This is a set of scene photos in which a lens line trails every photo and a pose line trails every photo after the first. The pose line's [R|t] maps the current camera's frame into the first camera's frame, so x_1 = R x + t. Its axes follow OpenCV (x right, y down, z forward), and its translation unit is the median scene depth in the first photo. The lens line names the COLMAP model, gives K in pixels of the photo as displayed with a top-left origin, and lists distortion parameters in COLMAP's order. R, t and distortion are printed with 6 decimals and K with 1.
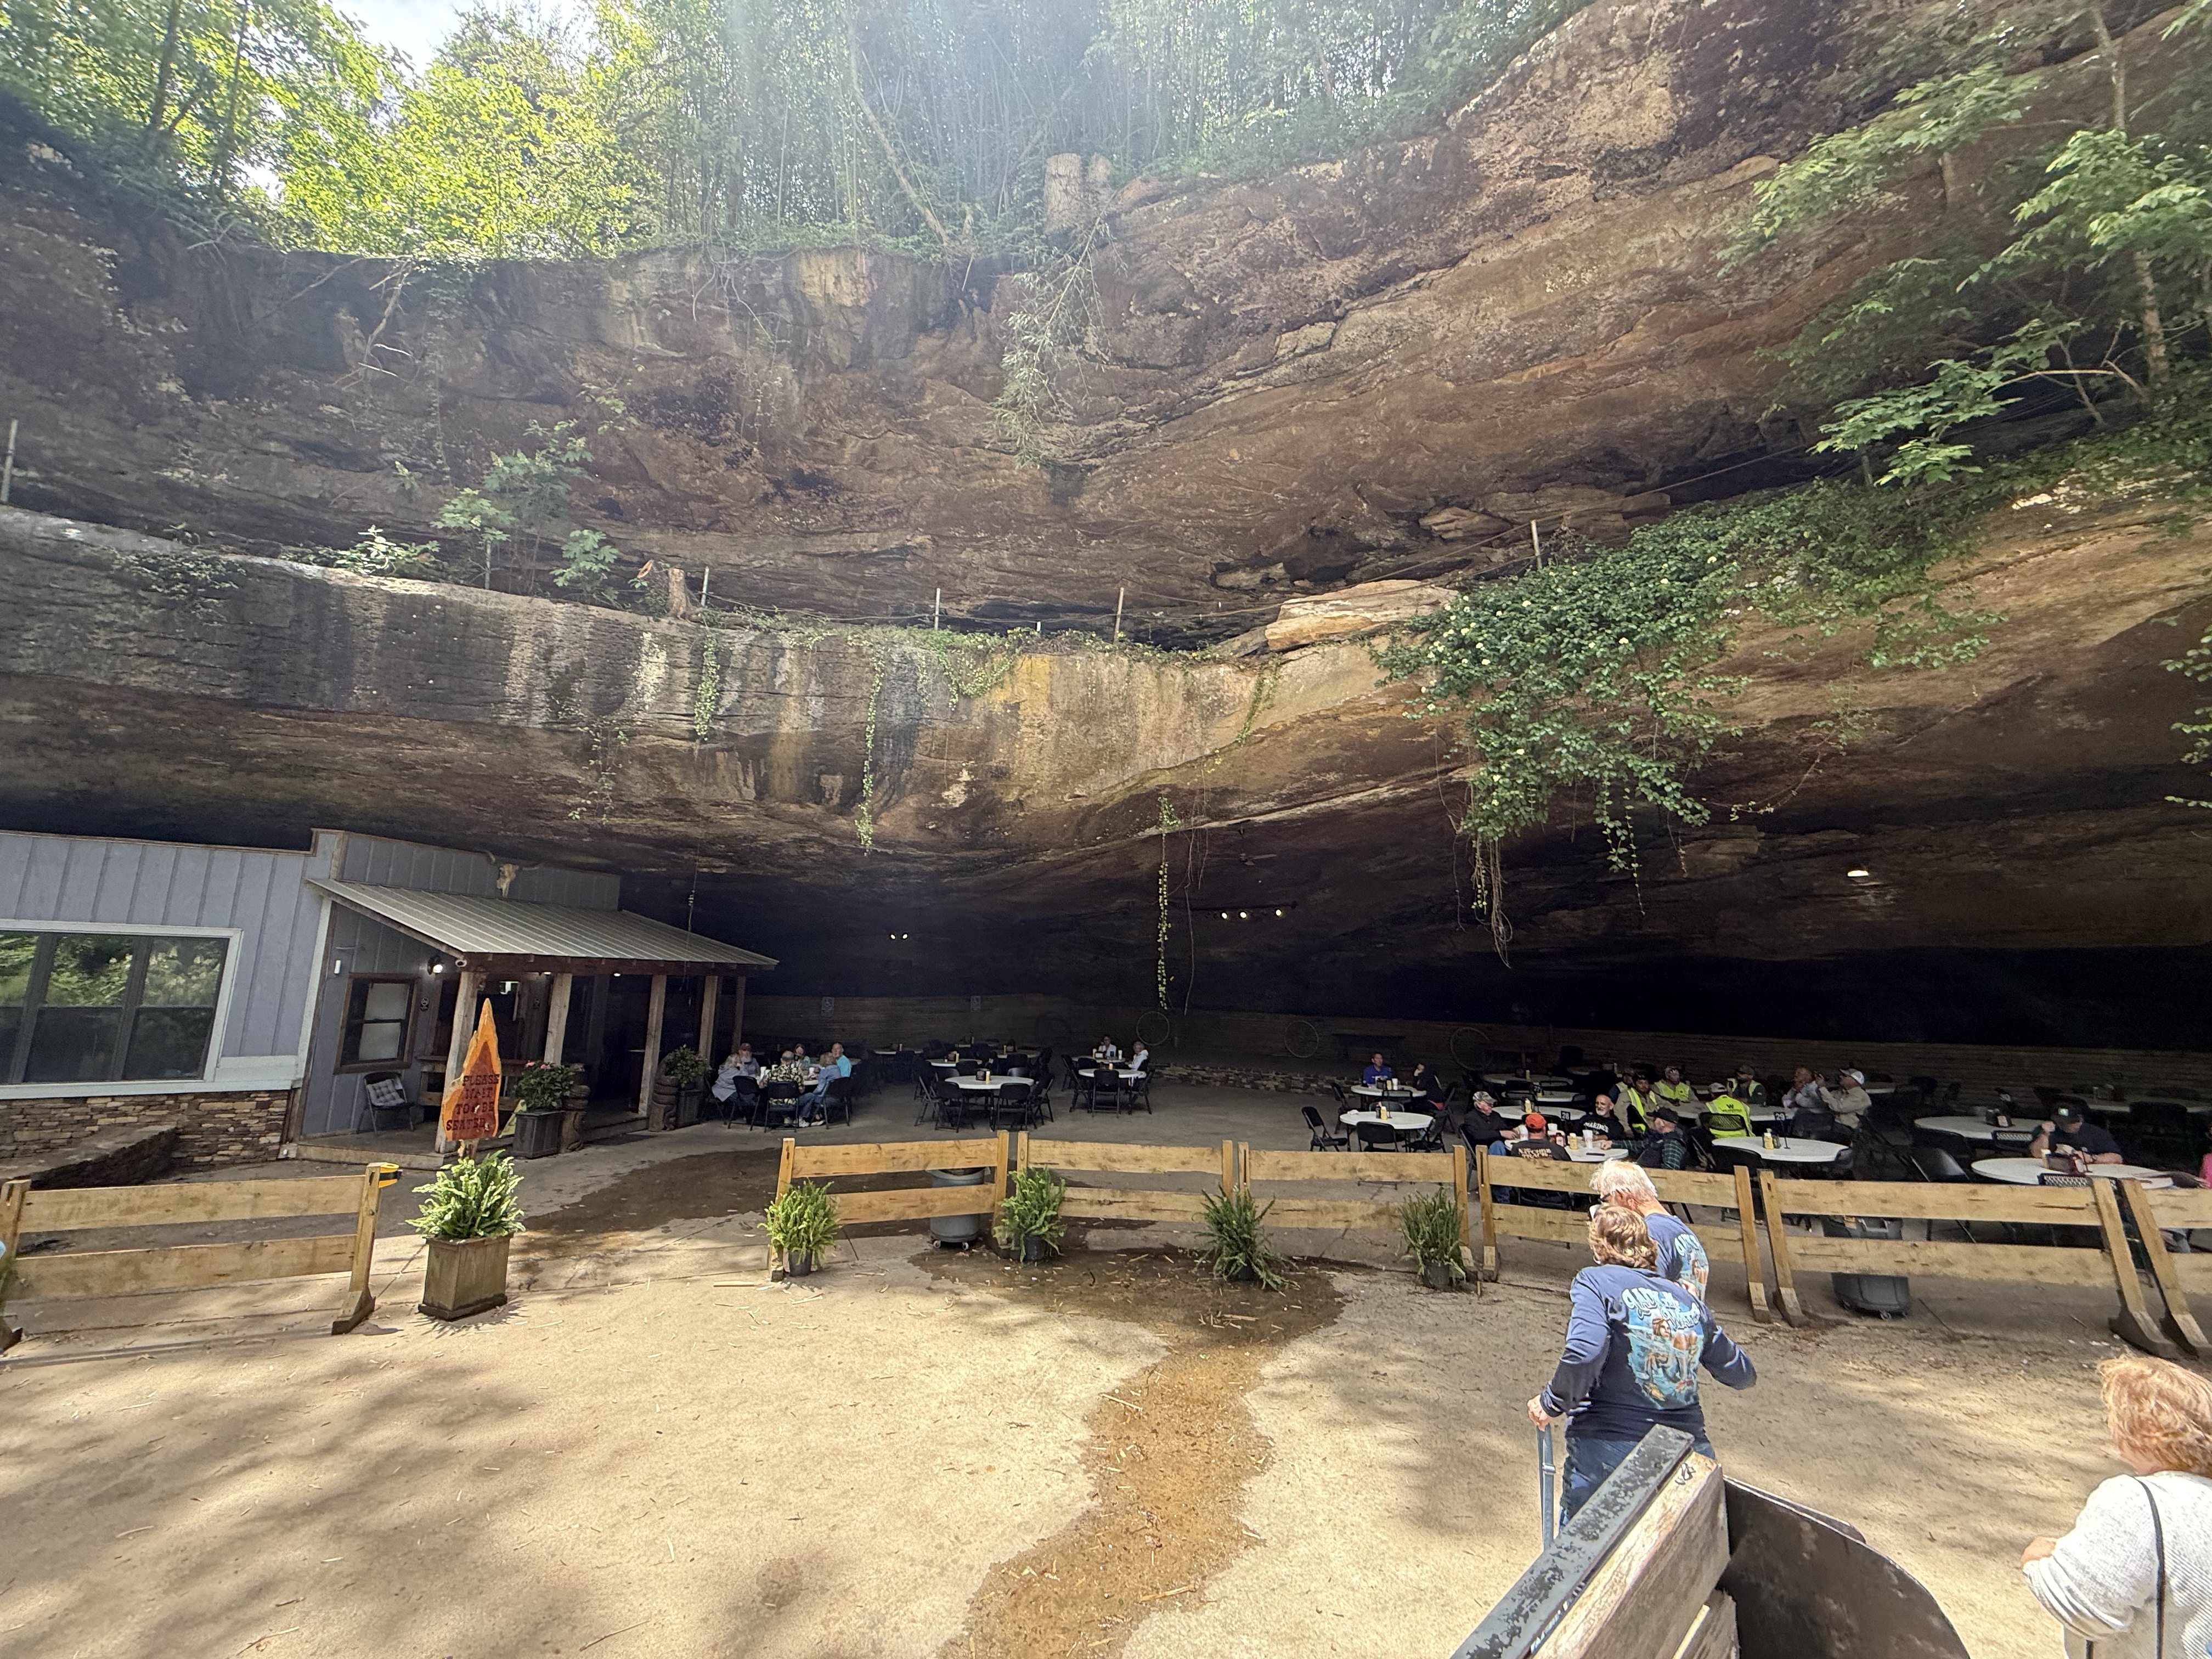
lens RADIAL K [[877.1, 0, 1106.0], [0, 877.1, 829.5], [0, 0, 1]] dist [0.000672, 0.000022]
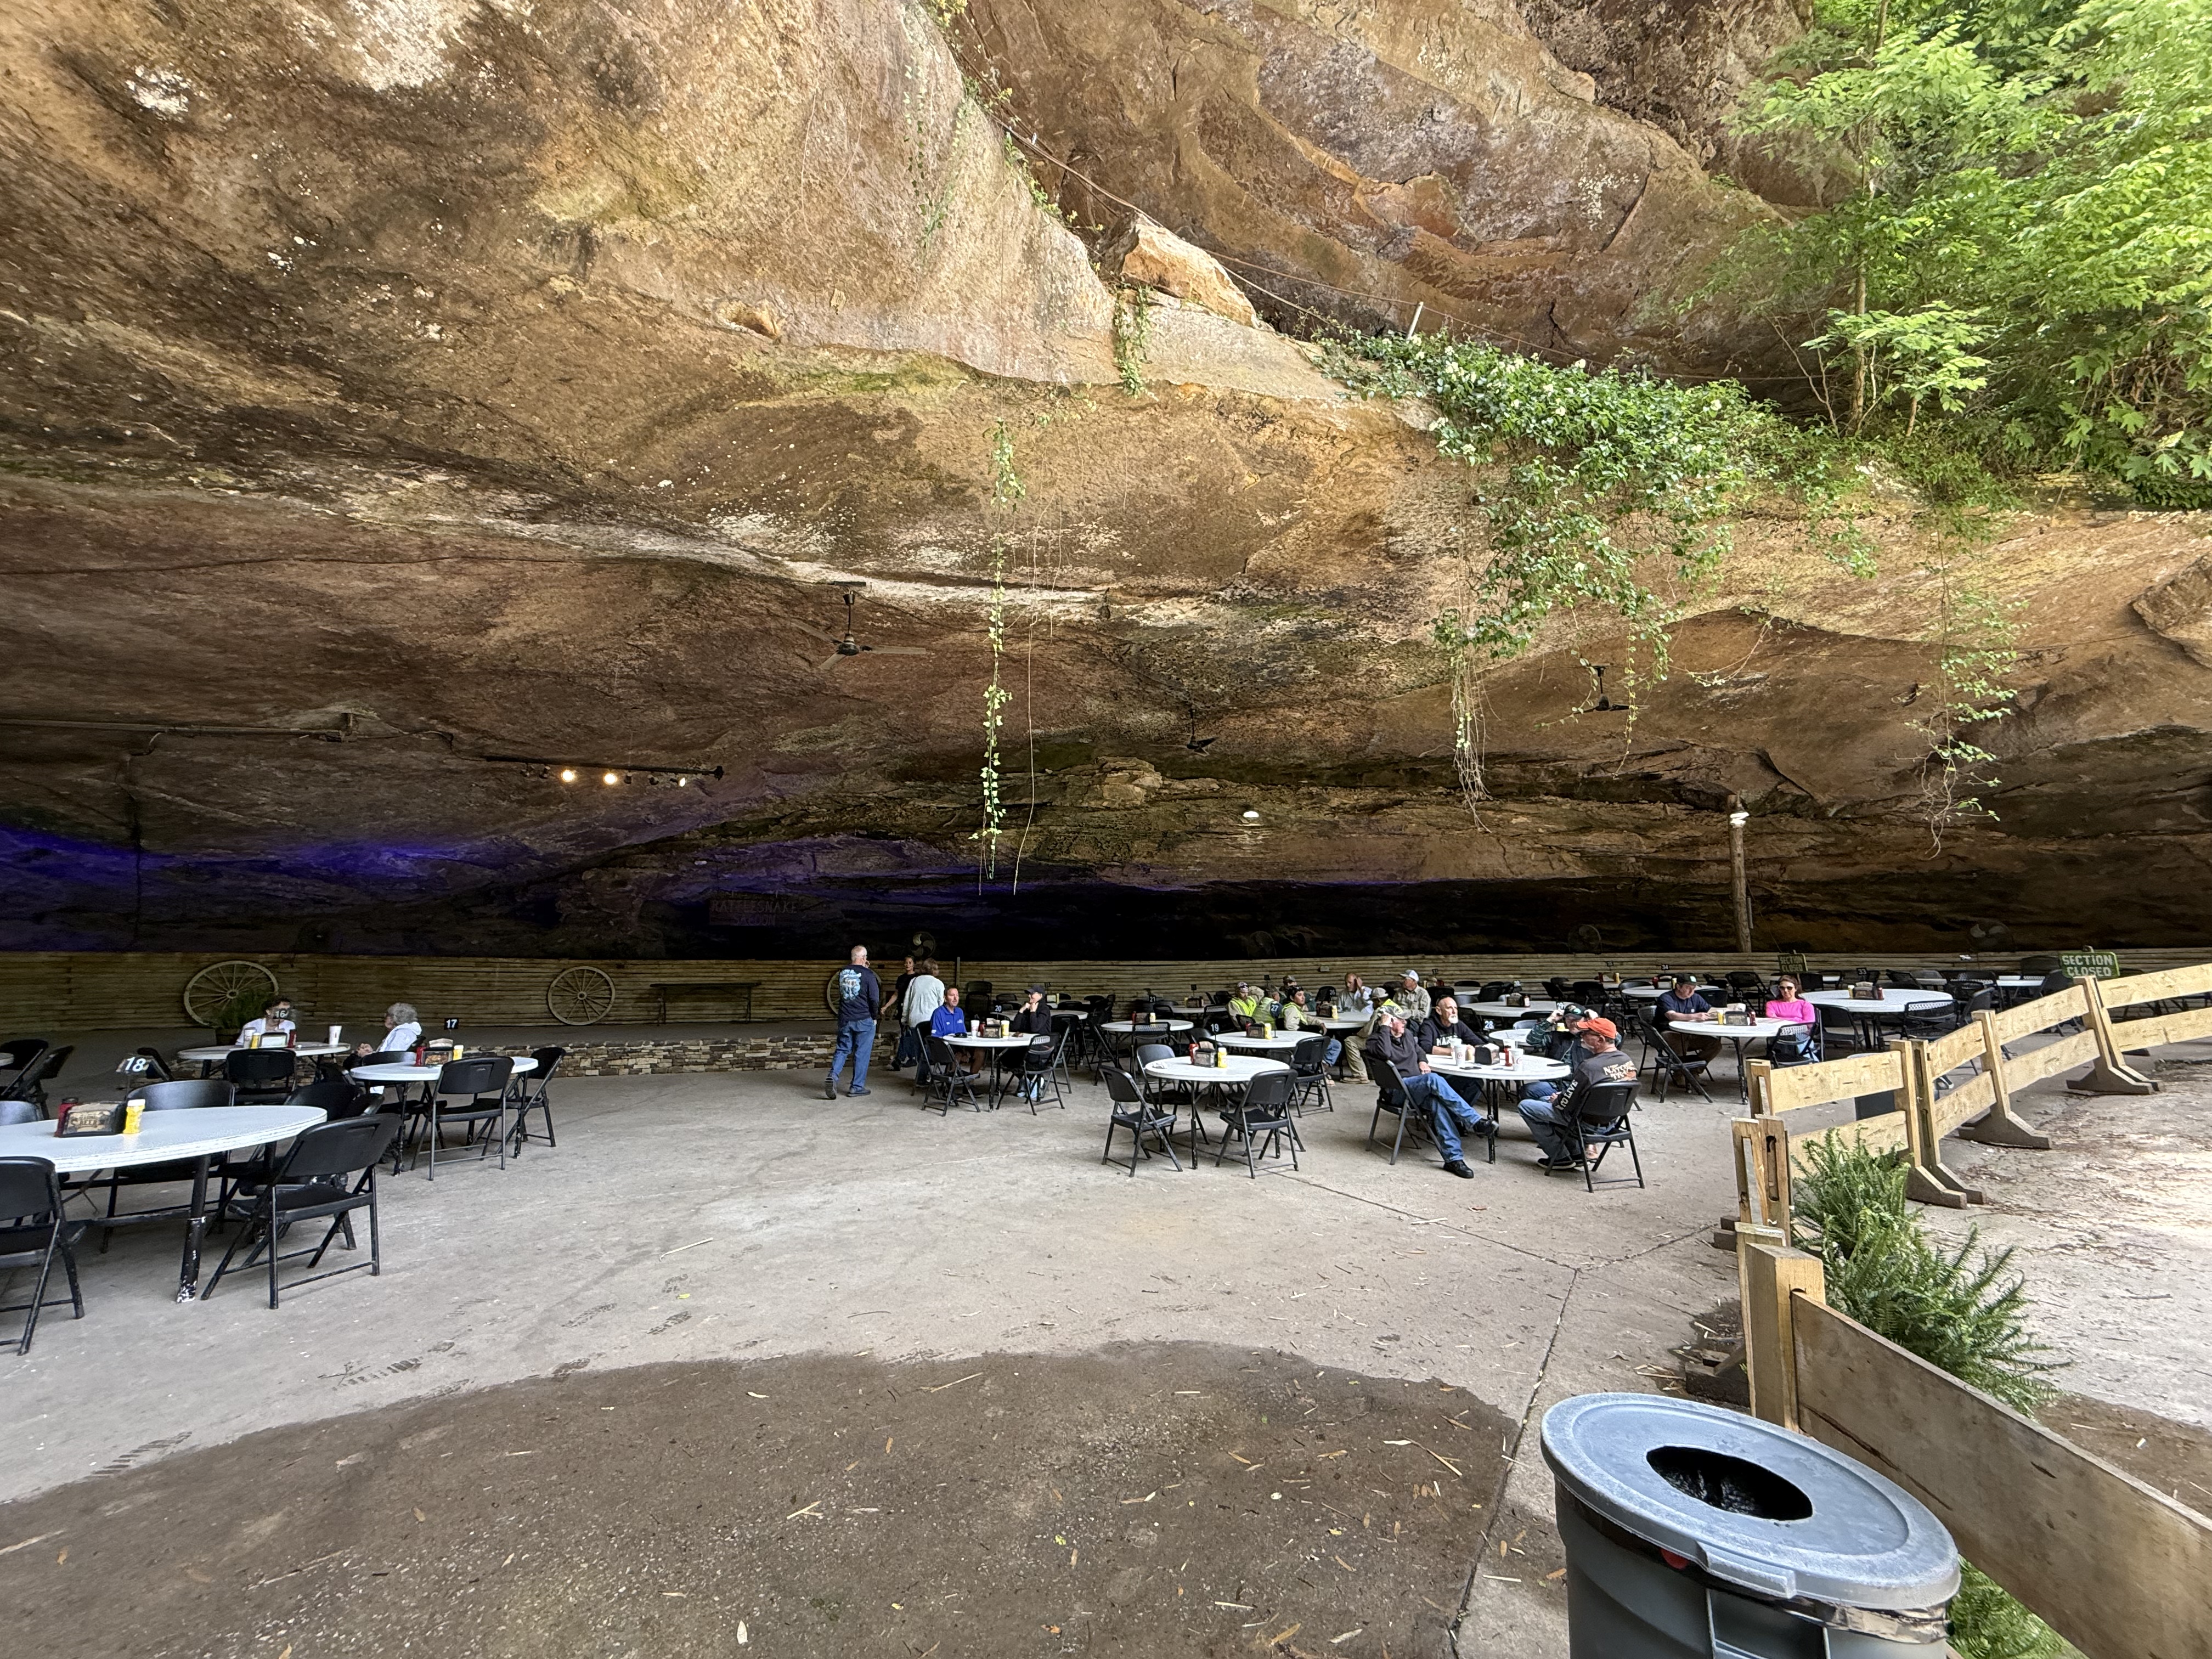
lens RADIAL K [[877.1, 0, 1106.0], [0, 877.1, 829.5], [0, 0, 1]] dist [0.000672, 0.000022]
pose [[0.517733, 0.111994, 0.848180, -0.256292], [-0.138298, 0.989312, -0.046212, 0.178453], [-0.844290, -0.093376, 0.527688, 0.660472]]
